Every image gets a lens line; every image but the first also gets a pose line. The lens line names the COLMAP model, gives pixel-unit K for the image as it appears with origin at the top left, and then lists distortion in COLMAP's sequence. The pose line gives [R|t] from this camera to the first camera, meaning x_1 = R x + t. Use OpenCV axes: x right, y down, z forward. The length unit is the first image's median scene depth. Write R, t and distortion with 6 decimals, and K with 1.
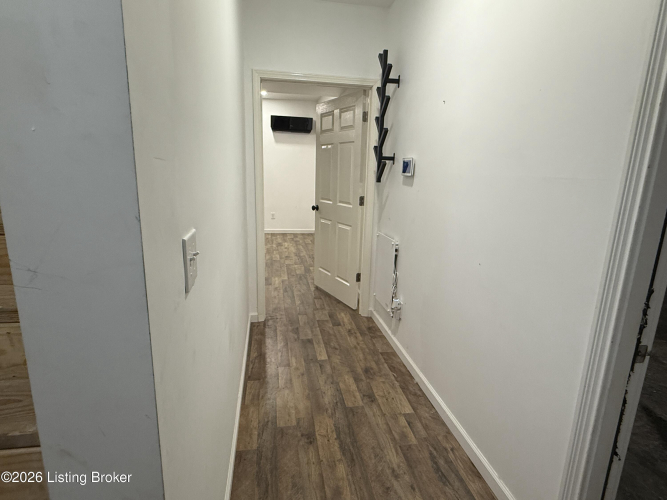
lens RADIAL K [[365.0, 0, 333.4], [0, 365.0, 250.9], [0, 0, 1]] dist [-0.000106, -0.000122]
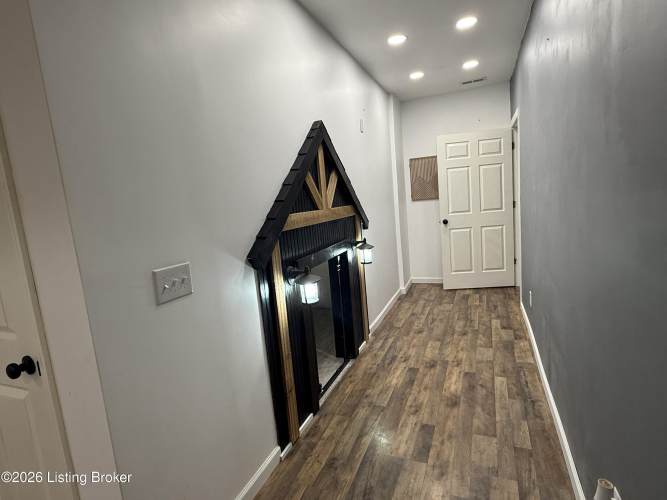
lens RADIAL K [[365.0, 0, 334.1], [0, 365.0, 249.8], [0, 0, 1]] dist [-0.000106, -0.000122]
pose [[-0.849040, -0.020009, 0.527950, -0.358076], [0.181548, 0.927383, 0.327109, -0.474090], [-0.496157, 0.373577, -0.783753, 2.139226]]
